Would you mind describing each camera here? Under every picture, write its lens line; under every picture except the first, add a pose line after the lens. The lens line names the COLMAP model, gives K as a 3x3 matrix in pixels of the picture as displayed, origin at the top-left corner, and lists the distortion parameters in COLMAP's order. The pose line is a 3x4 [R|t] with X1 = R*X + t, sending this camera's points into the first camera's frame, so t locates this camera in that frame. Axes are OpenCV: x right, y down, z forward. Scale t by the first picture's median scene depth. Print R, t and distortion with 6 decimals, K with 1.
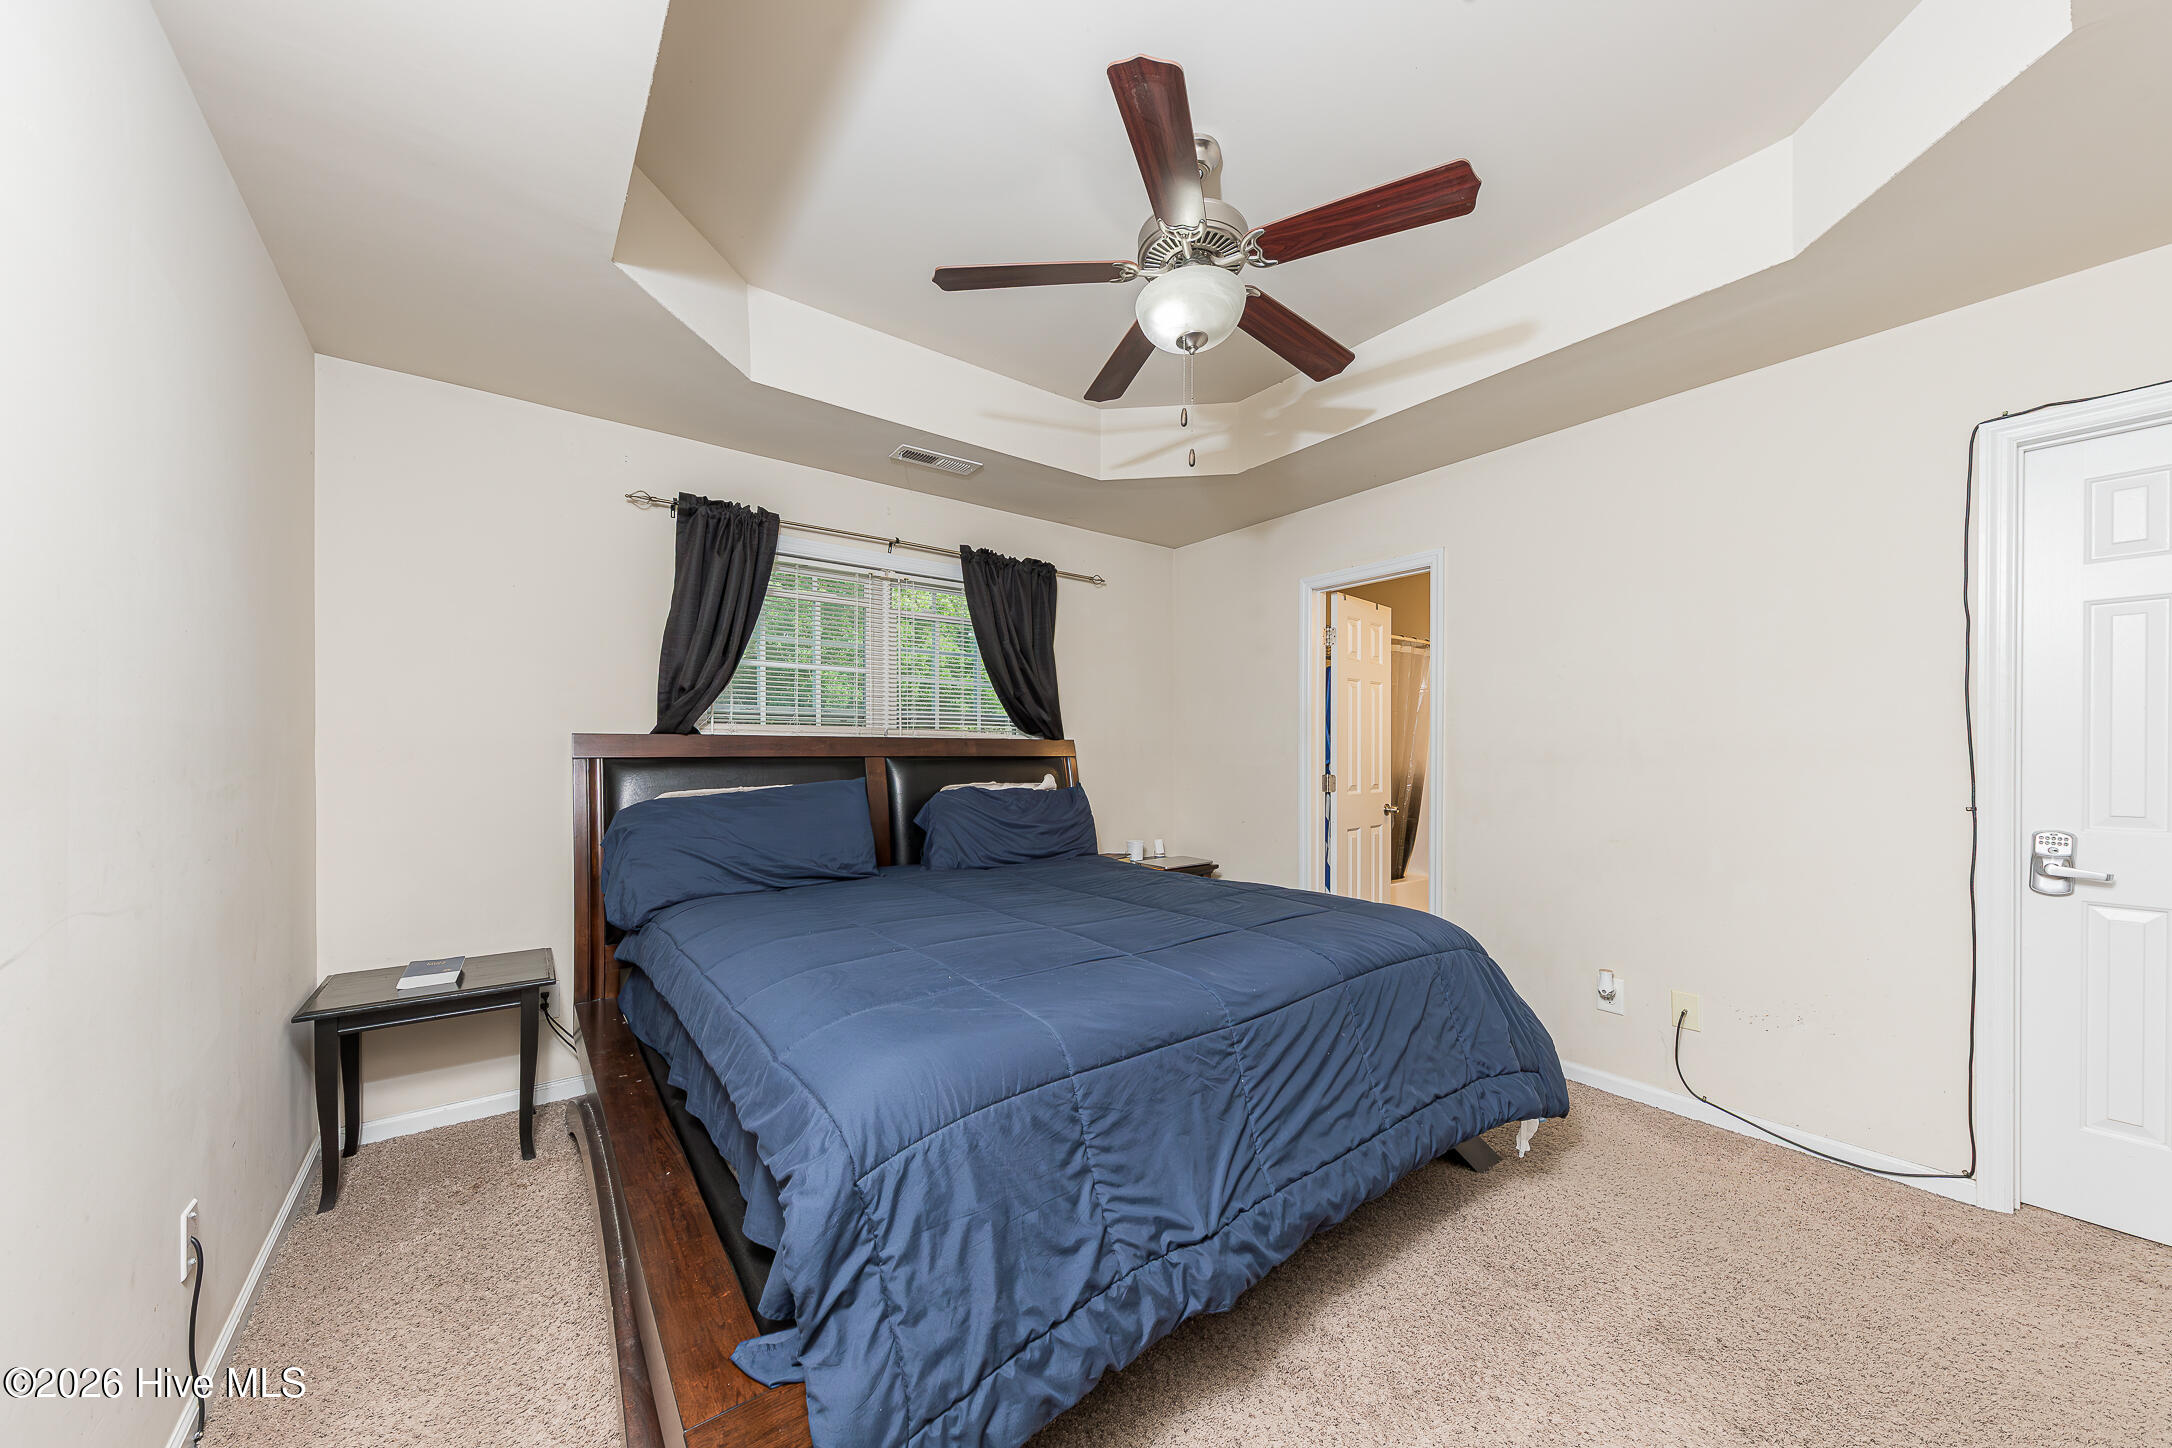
lens RADIAL K [[758.6, 0, 1092.5], [0, 758.6, 756.5], [0, 0, 1]] dist [0.001034, 0.000065]
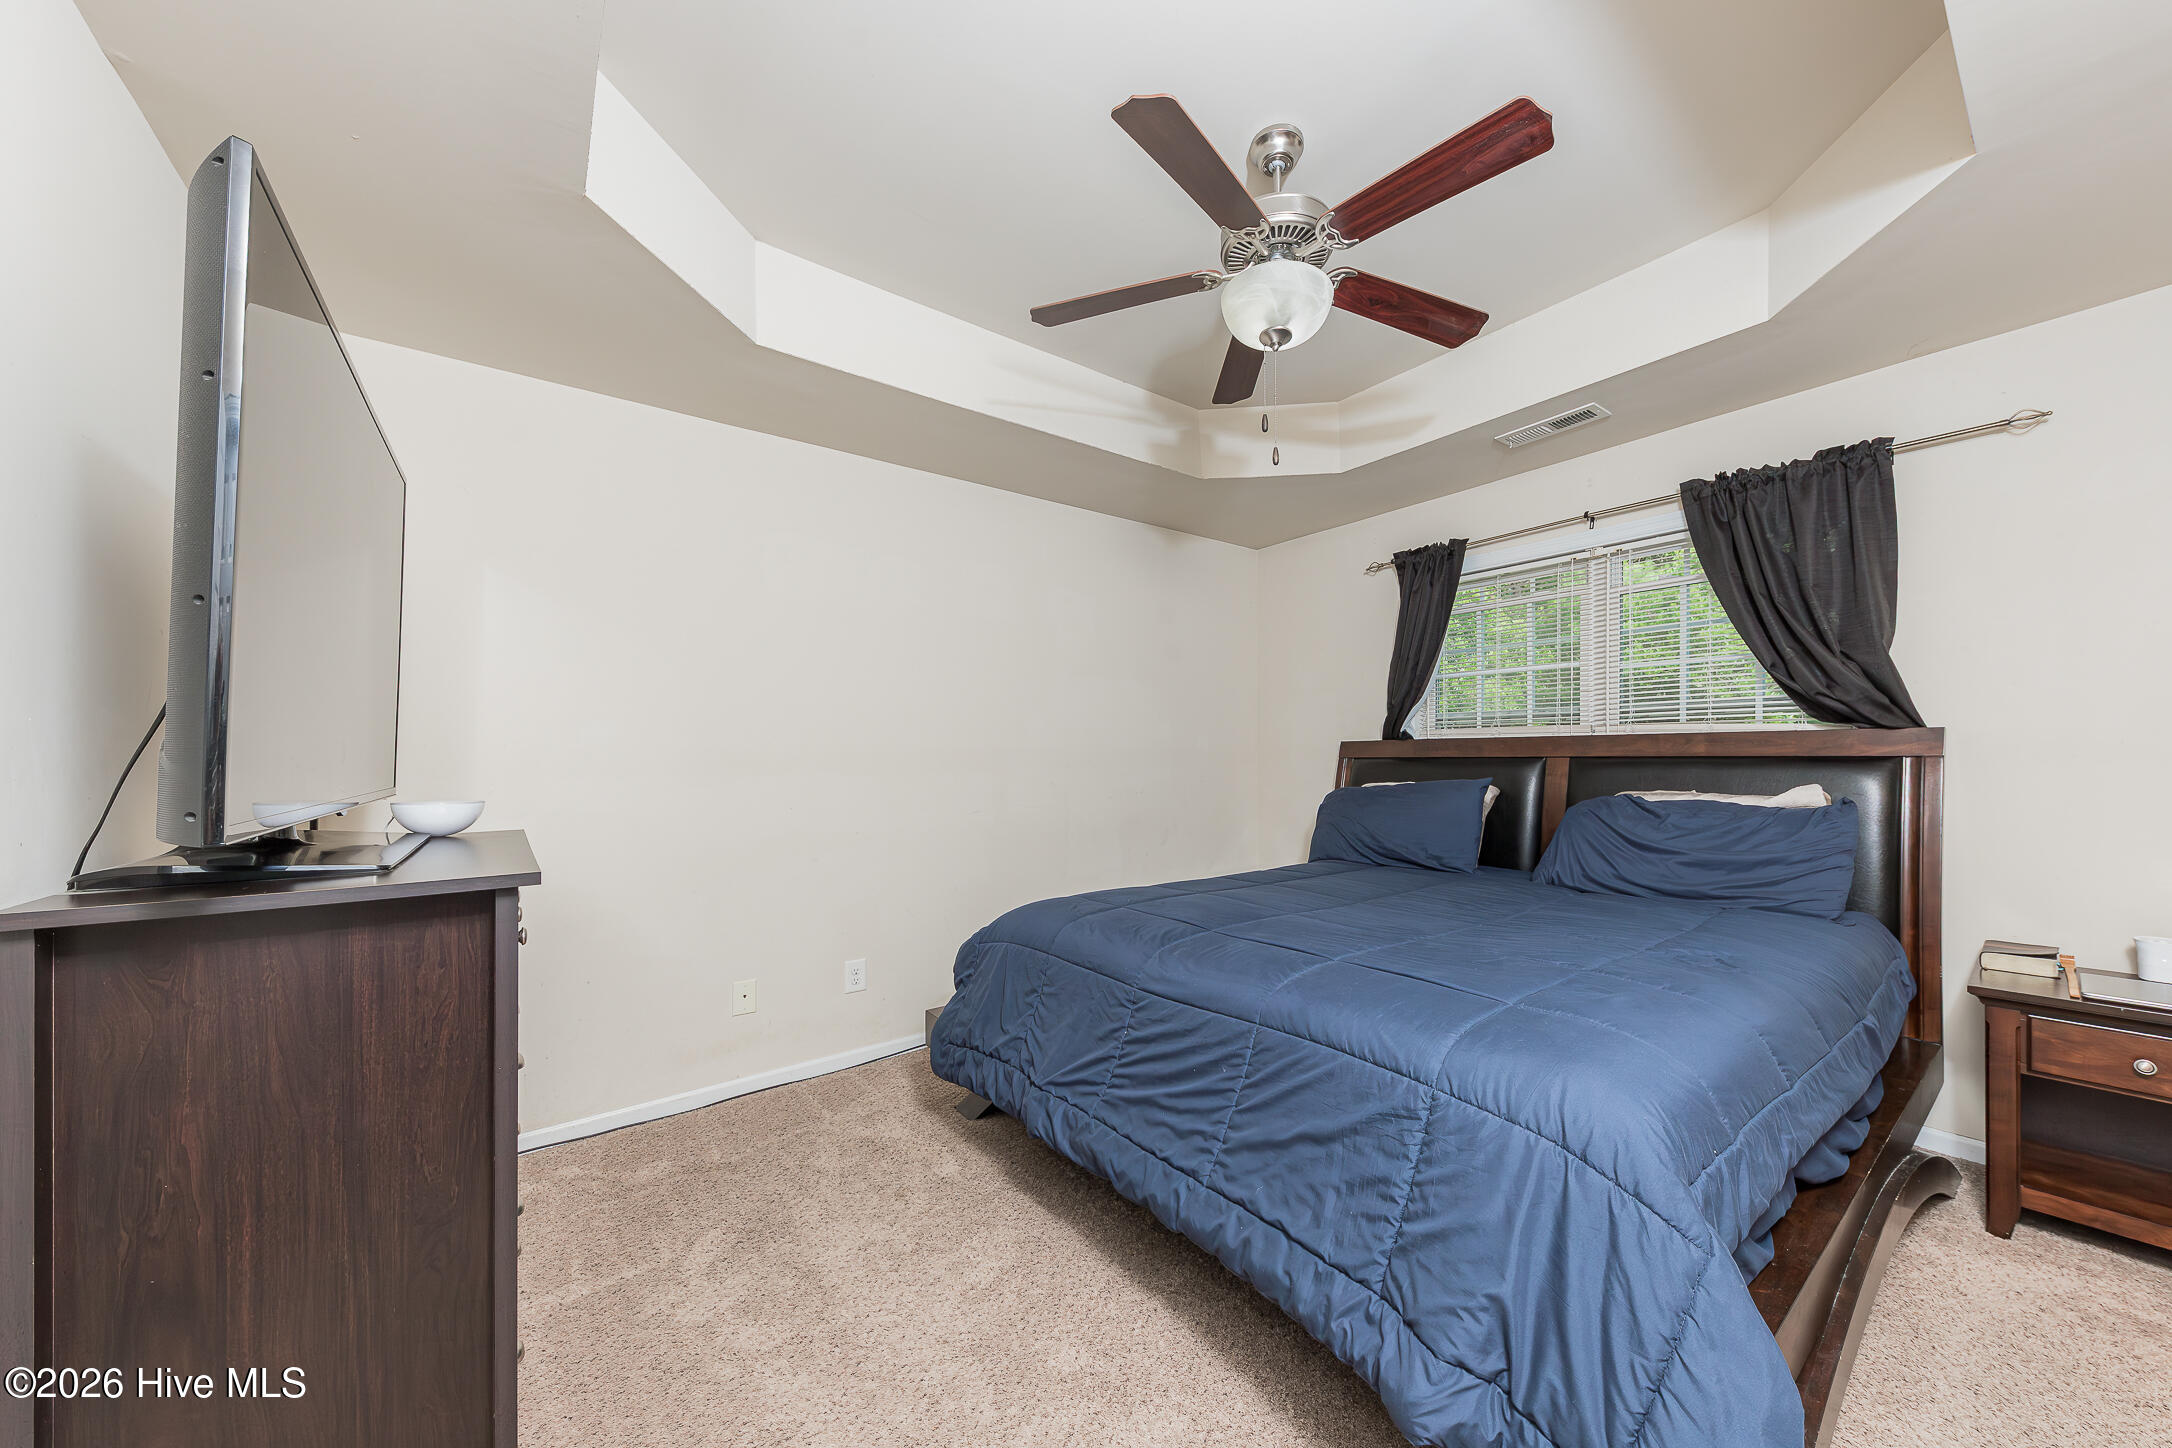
lens RADIAL K [[767.3, 0, 1132.2], [0, 767.3, 757.4], [0, 0, 1]] dist [0.000217, 0.000015]
pose [[0.008402, 0.002727, -0.999961, 0.700583], [0.003157, 0.999991, 0.002754, -0.003925], [0.999960, -0.003180, 0.008394, 0.500626]]
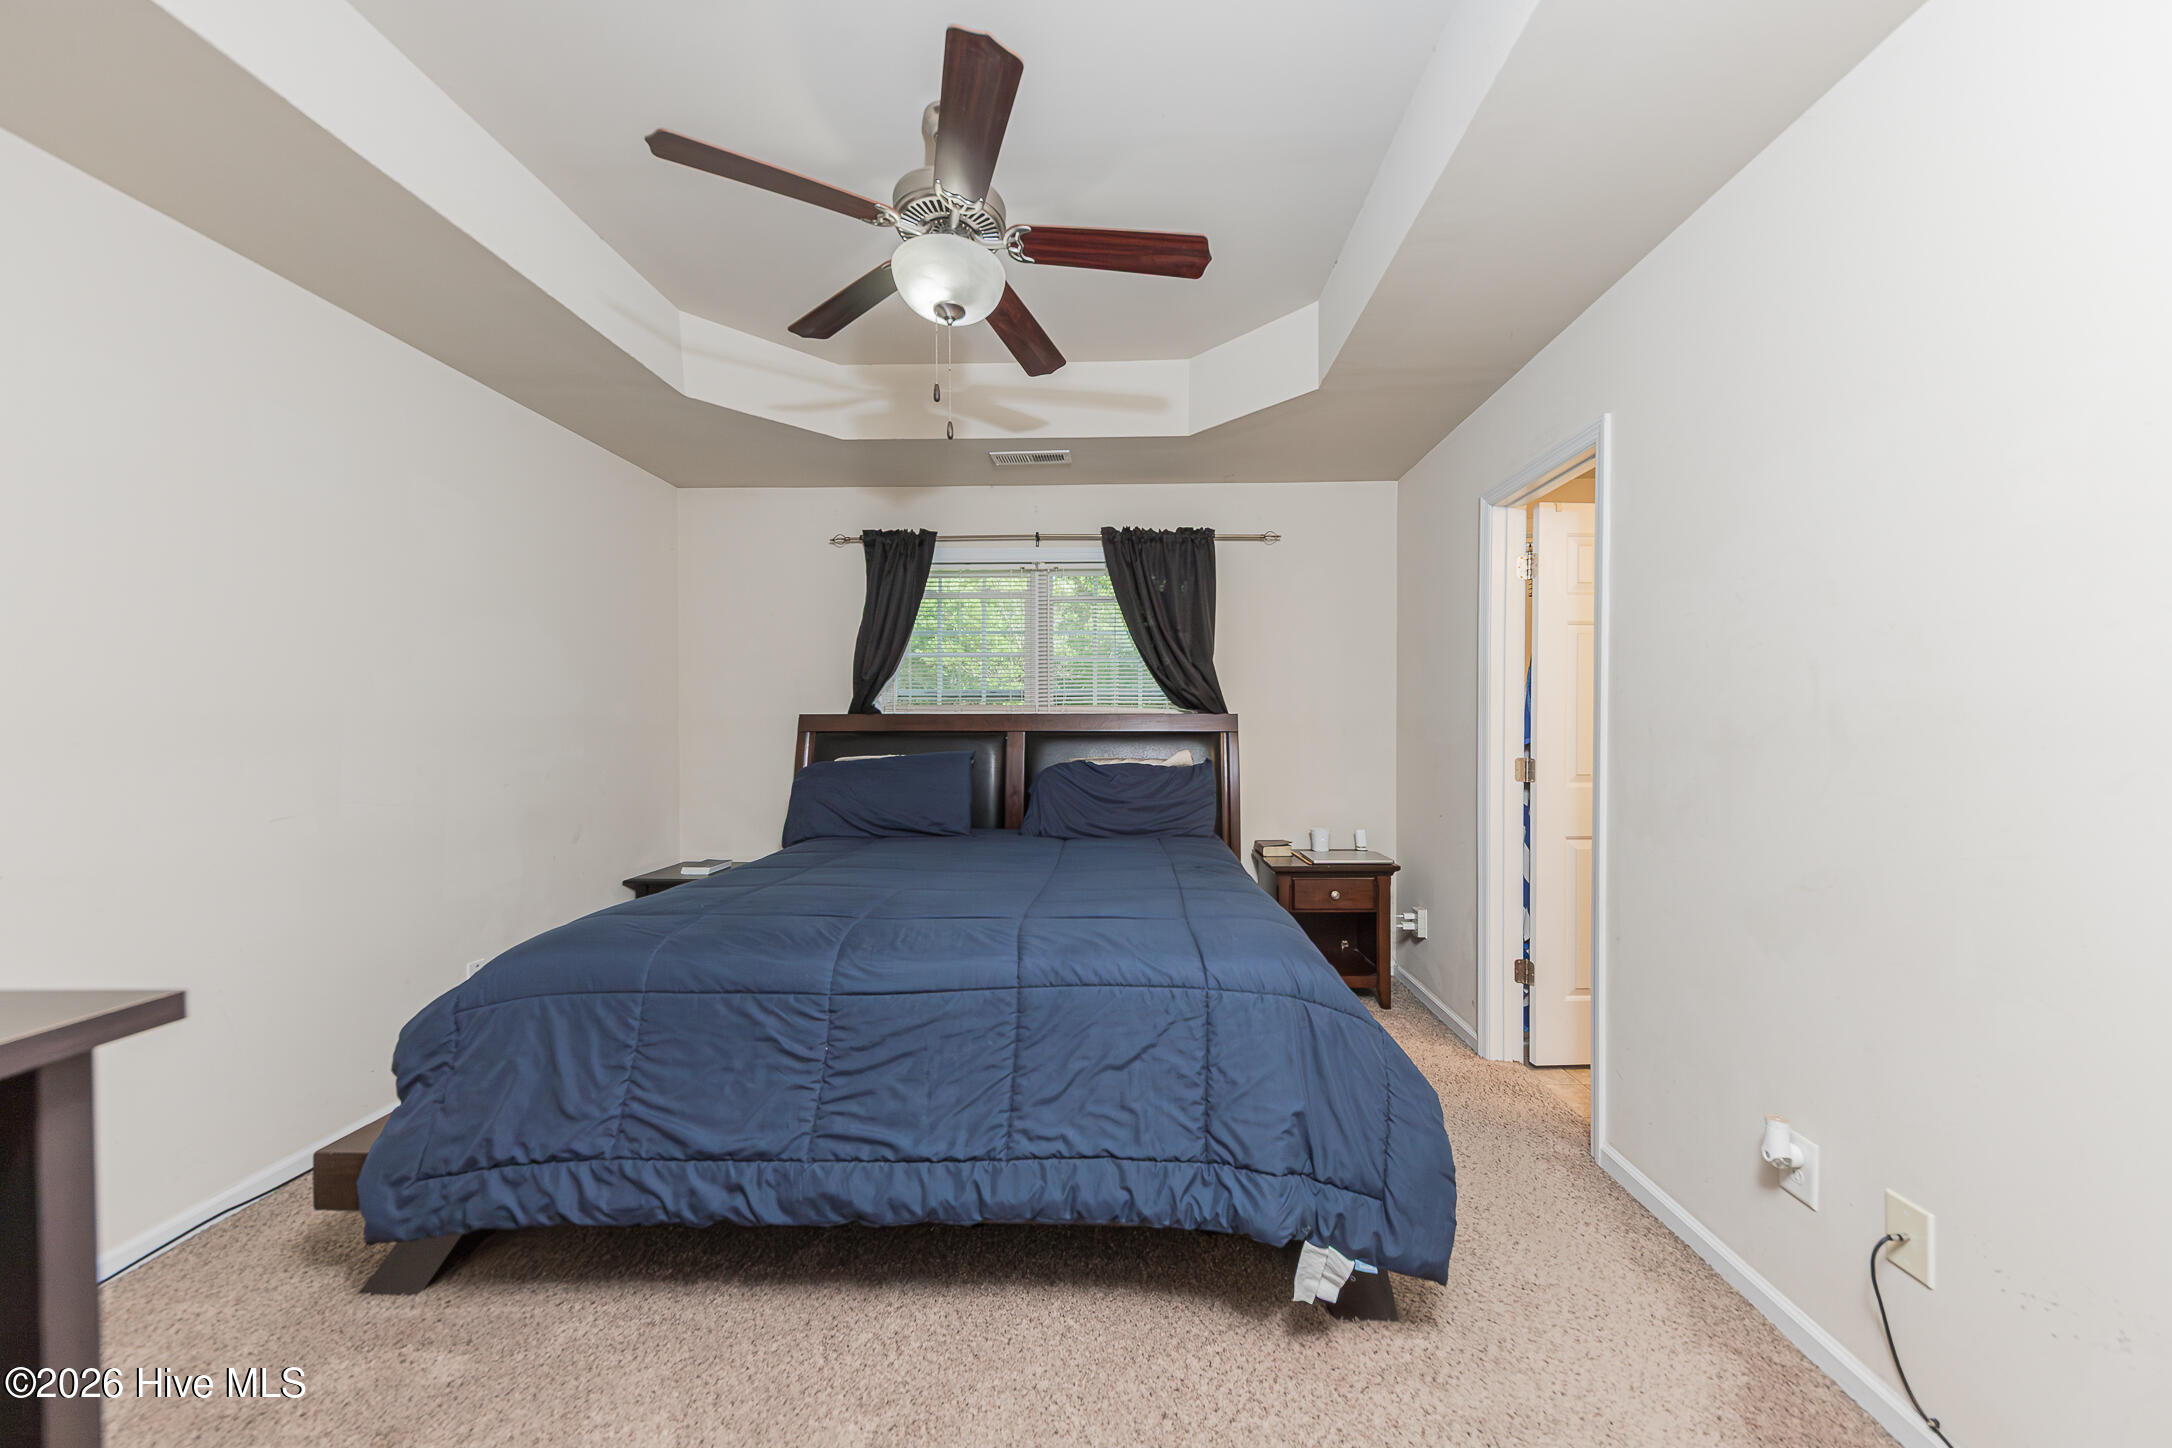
lens RADIAL K [[766.9, 0, 1103.9], [0, 766.9, 734.5], [0, 0, 1]] dist [-0.001464, -0.000099]
pose [[0.774443, 0.006376, -0.632611, 0.571124], [-0.002783, 0.999974, 0.006671, -0.003216], [0.632637, -0.003406, 0.774441, 0.217480]]
